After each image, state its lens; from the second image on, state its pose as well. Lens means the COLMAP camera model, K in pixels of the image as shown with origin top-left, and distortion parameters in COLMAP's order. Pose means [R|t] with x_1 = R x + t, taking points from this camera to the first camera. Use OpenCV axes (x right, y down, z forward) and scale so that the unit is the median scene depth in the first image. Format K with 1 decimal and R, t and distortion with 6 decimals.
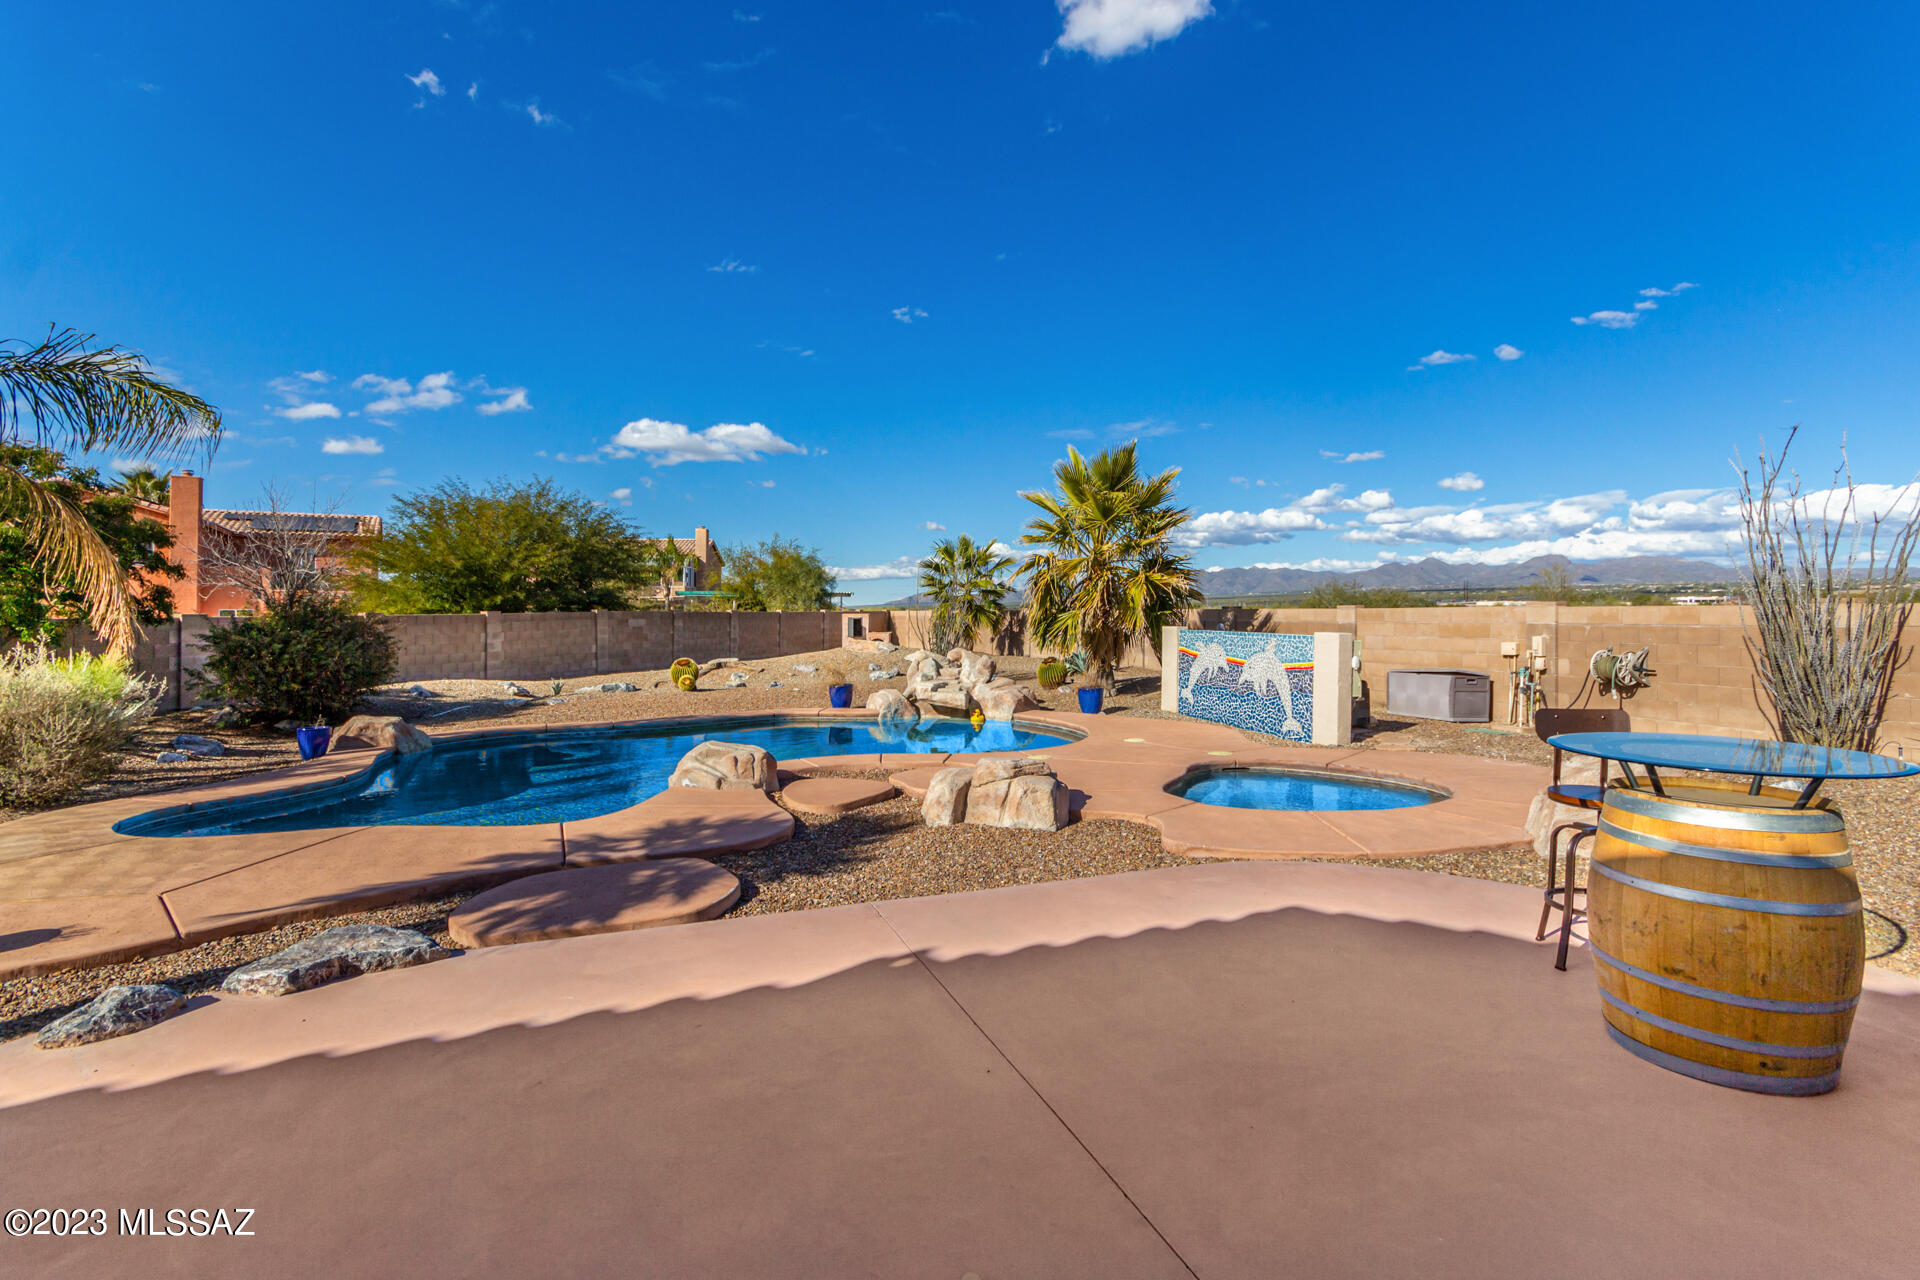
lens RADIAL K [[903.2, 0, 962.0], [0, 903.2, 625.1], [0, 0, 1]] dist [0.002931, 0.000652]
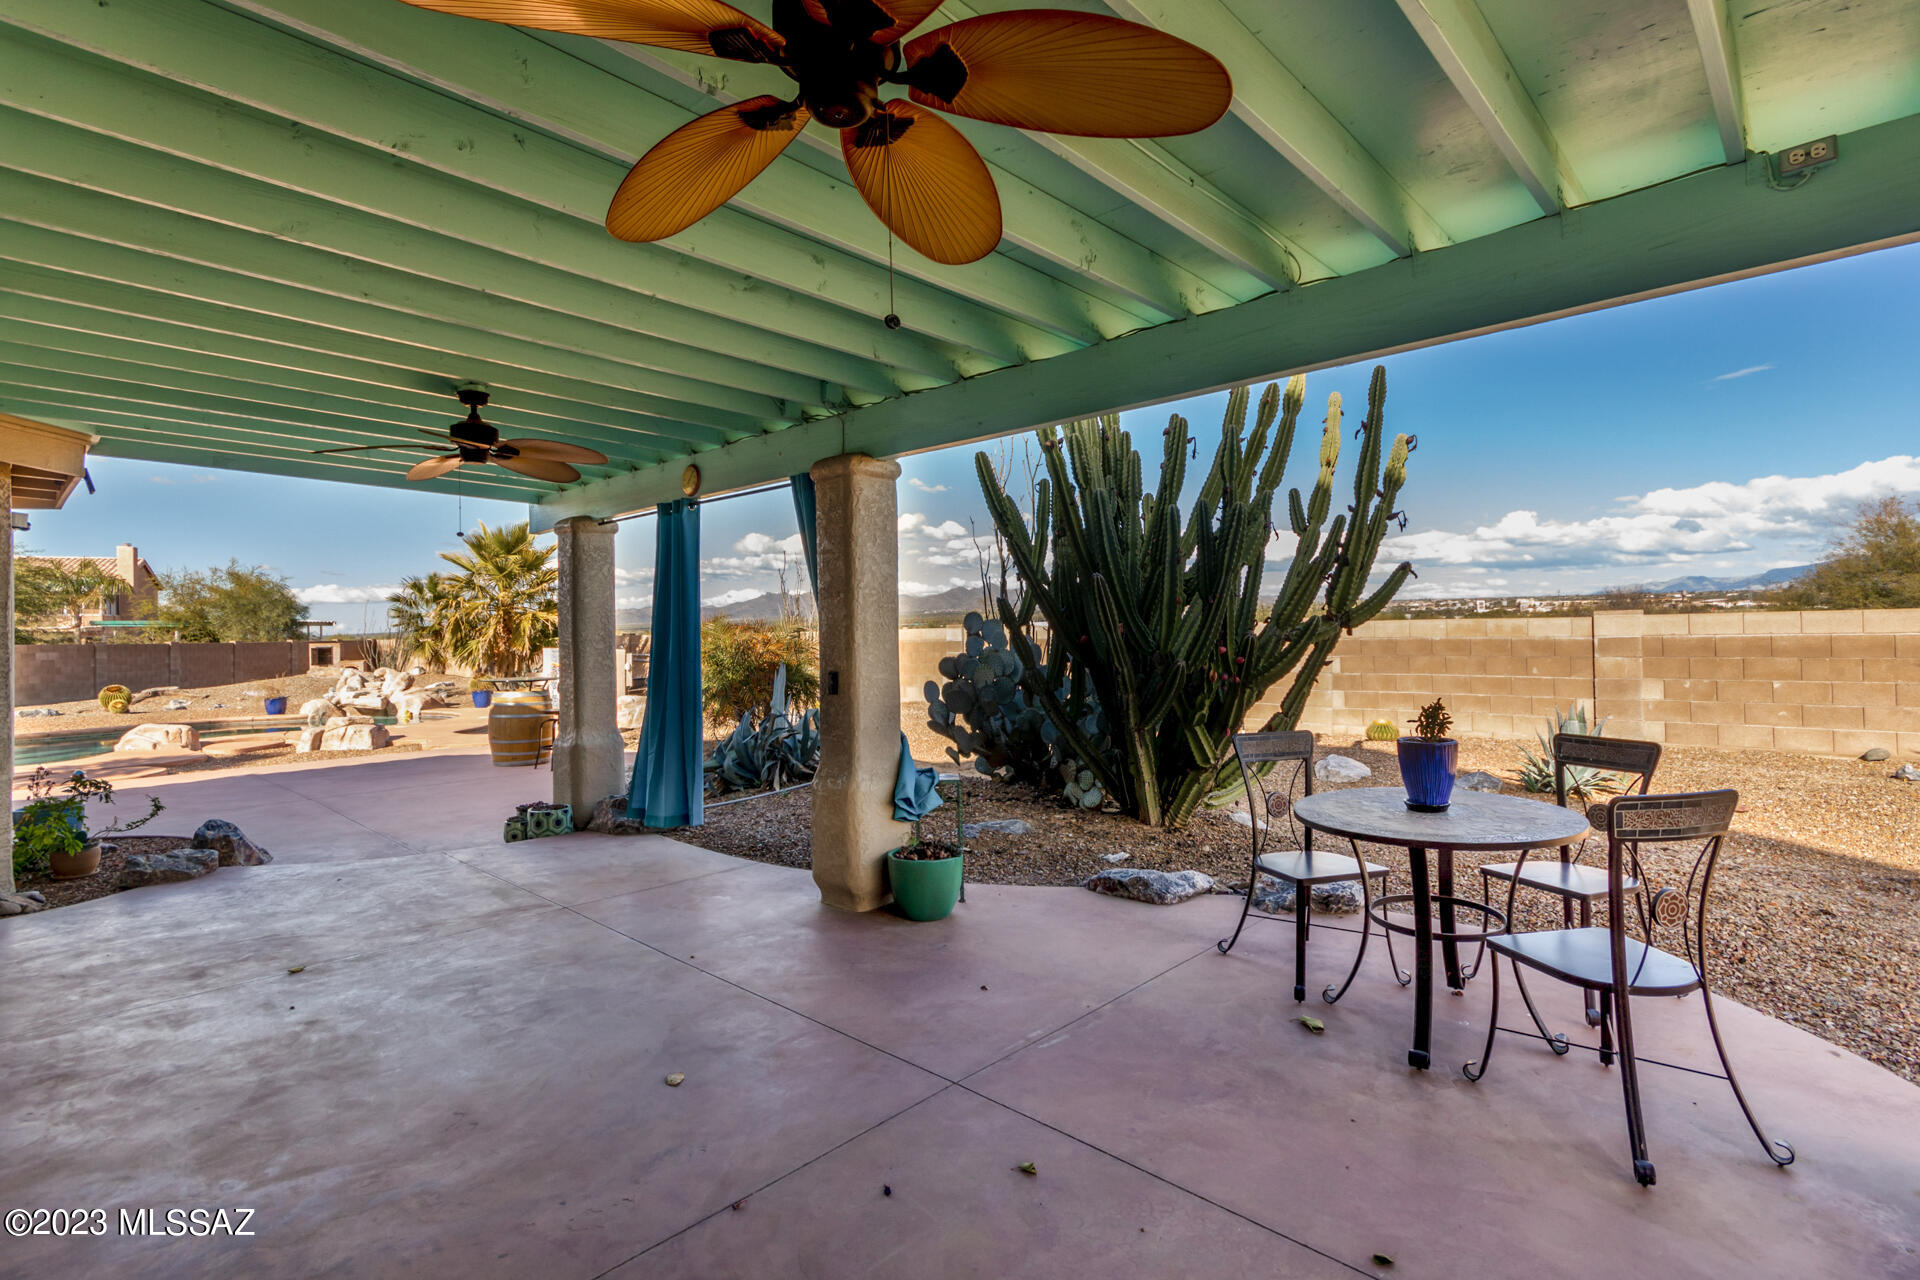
lens RADIAL K [[903.2, 0, 970.0], [0, 903.2, 645.4], [0, 0, 1]] dist [0.002931, 0.000652]
pose [[0.891797, -0.019377, 0.452021, 0.090202], [0.020781, 0.999782, 0.001859, 0.004434], [-0.451959, 0.007735, 0.892005, -0.329749]]
